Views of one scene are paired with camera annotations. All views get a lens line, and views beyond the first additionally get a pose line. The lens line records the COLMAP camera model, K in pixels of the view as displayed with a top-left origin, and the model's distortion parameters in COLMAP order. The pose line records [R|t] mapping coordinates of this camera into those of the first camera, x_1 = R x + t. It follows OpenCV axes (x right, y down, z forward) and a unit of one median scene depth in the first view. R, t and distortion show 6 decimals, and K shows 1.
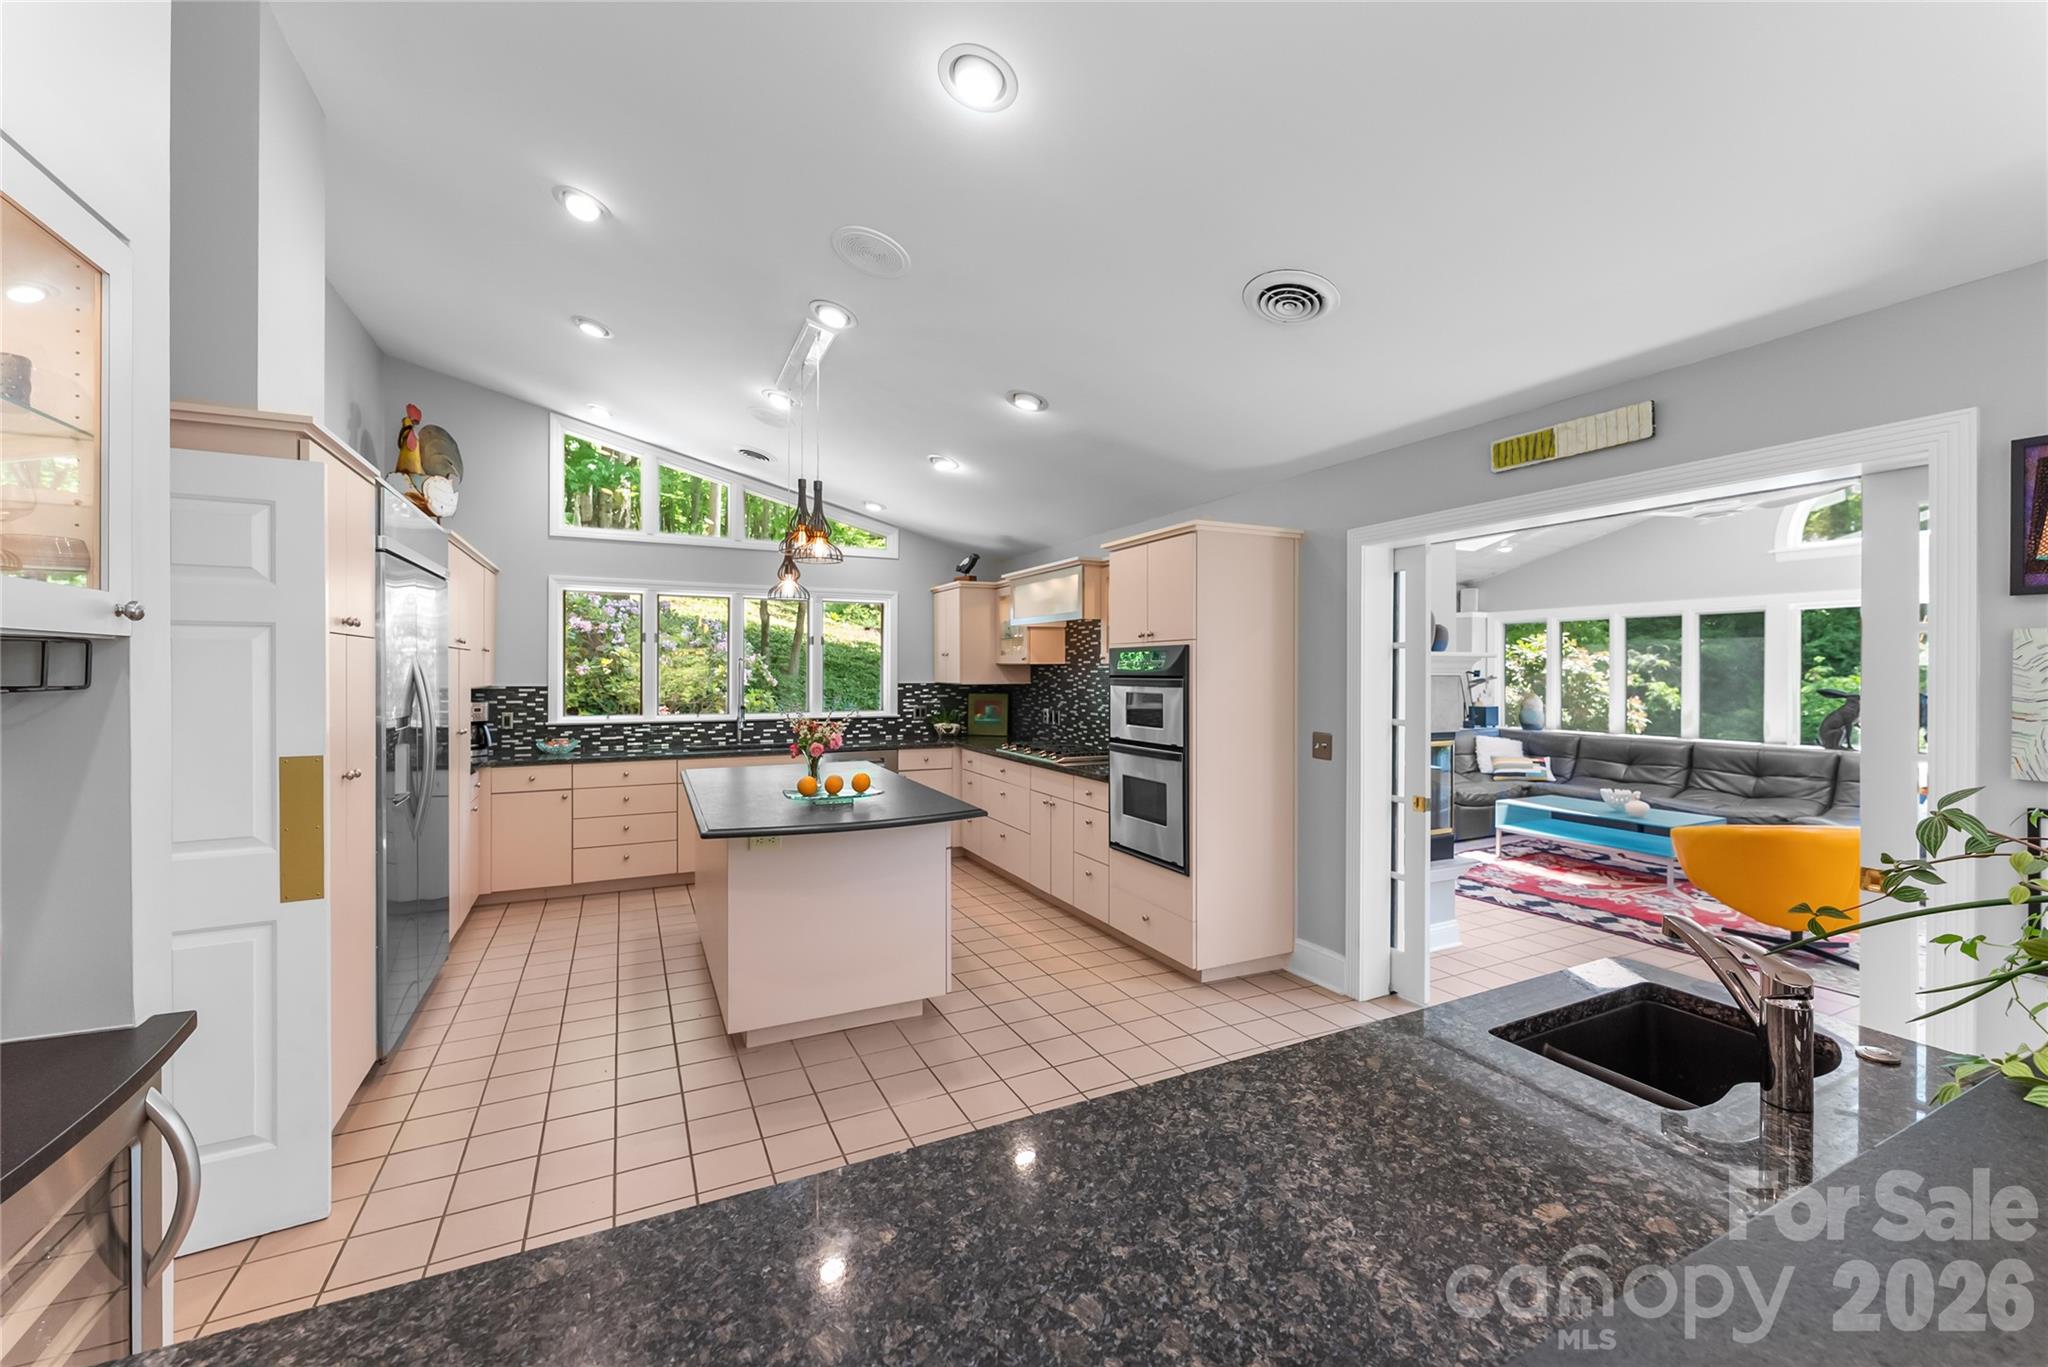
lens RADIAL K [[823.4, 0, 1035.5], [0, 823.4, 666.6], [0, 0, 1]] dist [-0.001422, -0.000109]
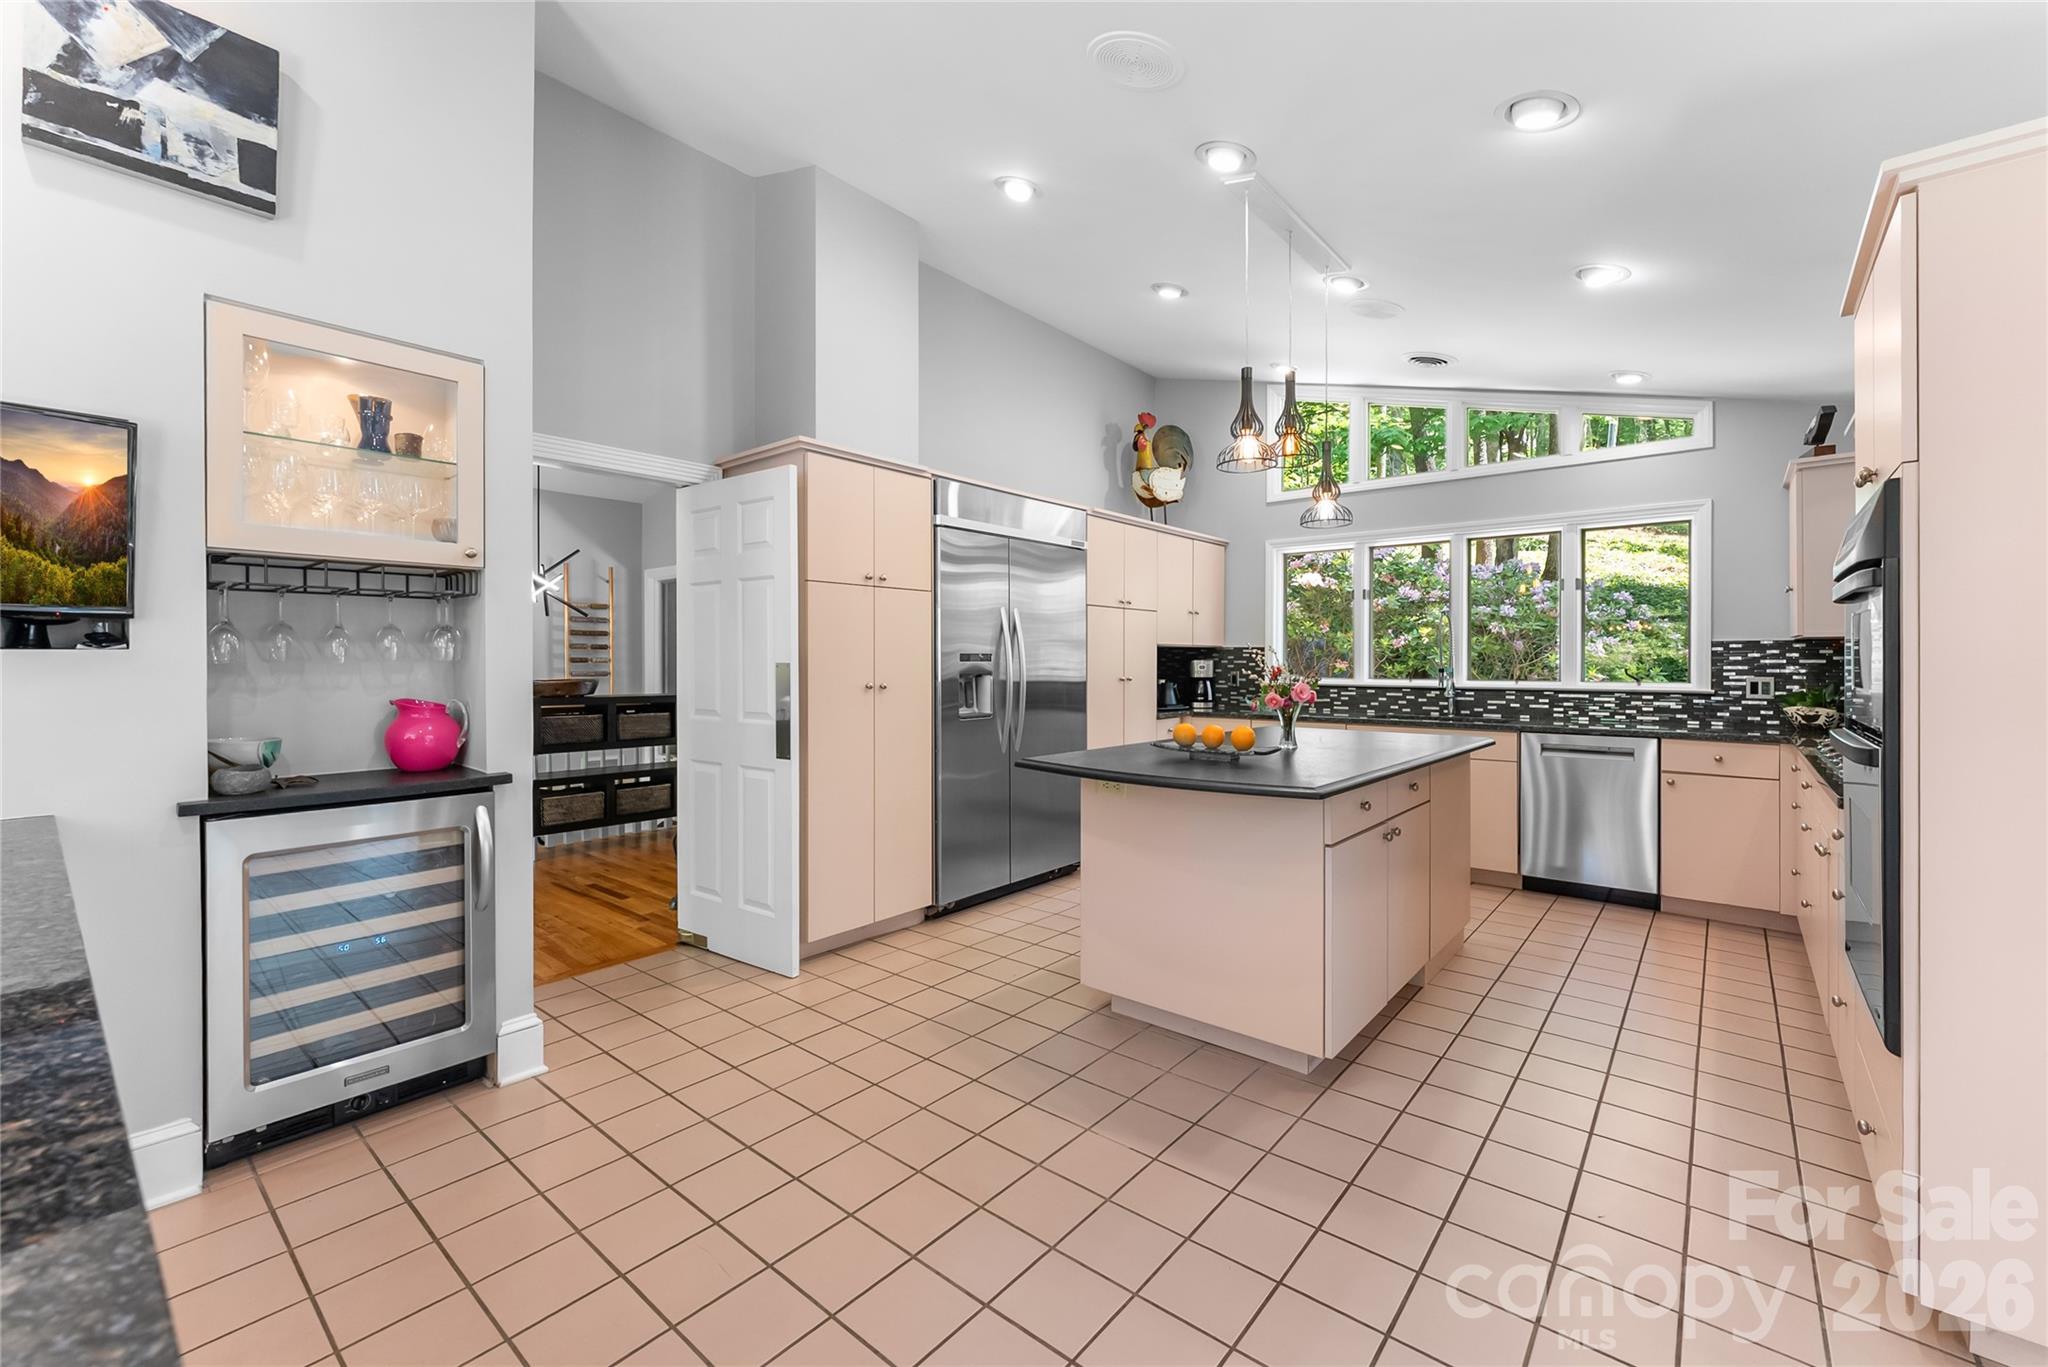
lens RADIAL K [[833.5, 0, 1030.2], [0, 833.5, 660.8], [0, 0, 1]] dist [-0.001343, -0.000465]
pose [[0.400010, -0.002486, -0.916507, 0.255005], [0.004712, 0.999989, -0.000656, 0.040043], [0.916499, -0.004056, 0.400017, 0.298639]]
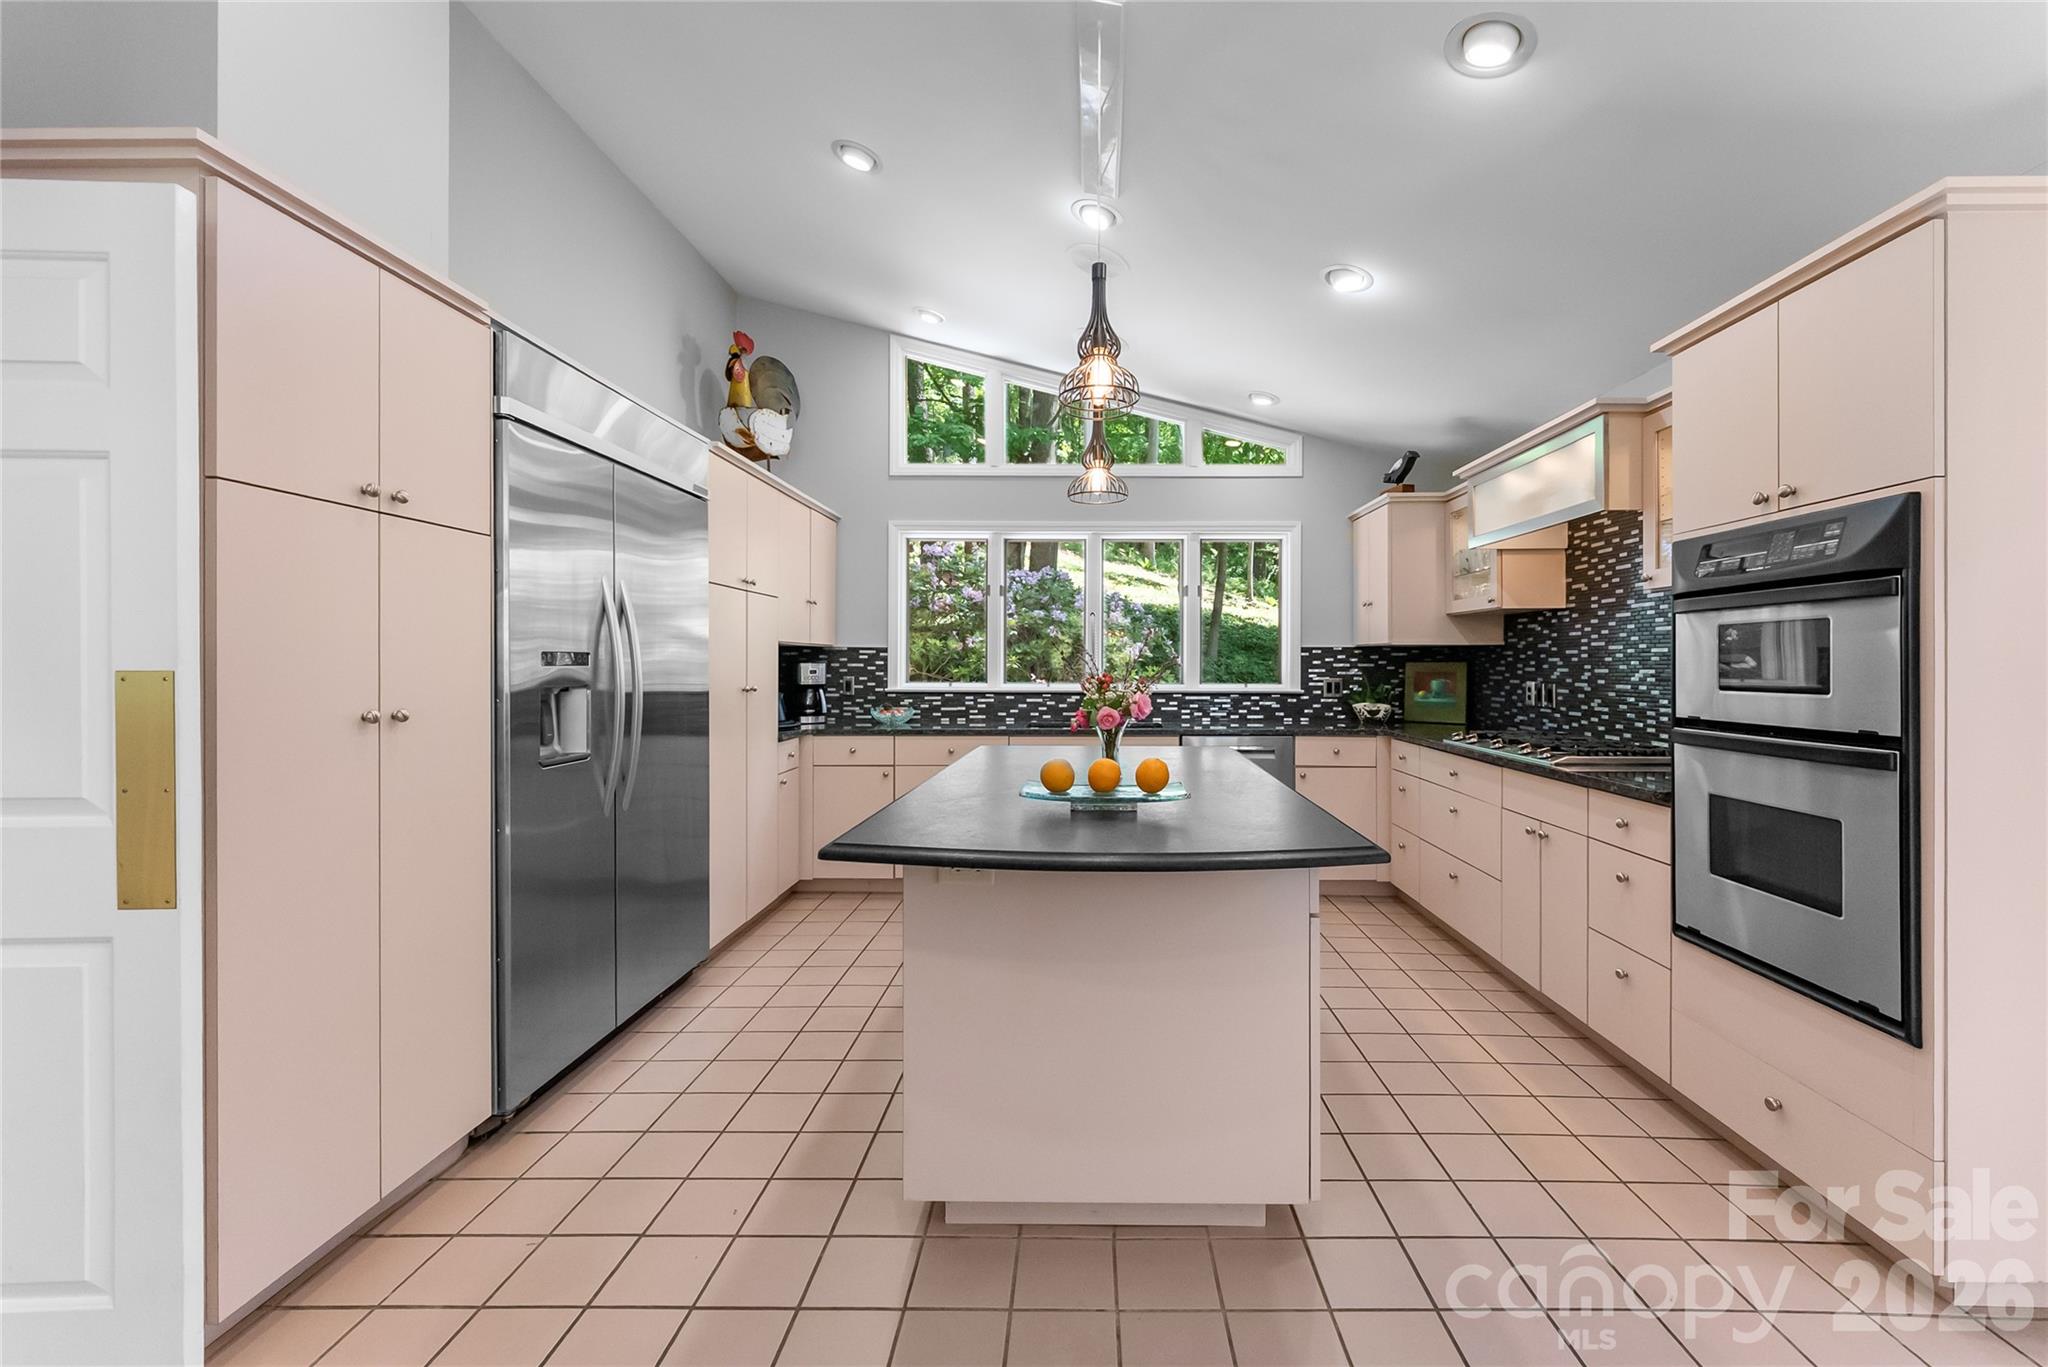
lens RADIAL K [[853.2, 0, 1080.1], [0, 853.2, 664.2], [0, 0, 1]] dist [-0.000439, -0.000166]
pose [[0.890949, -0.000139, -0.454103, 0.002109], [0.002097, 0.999991, 0.003810, 0.038289], [0.454098, -0.004346, 0.890941, 0.279865]]
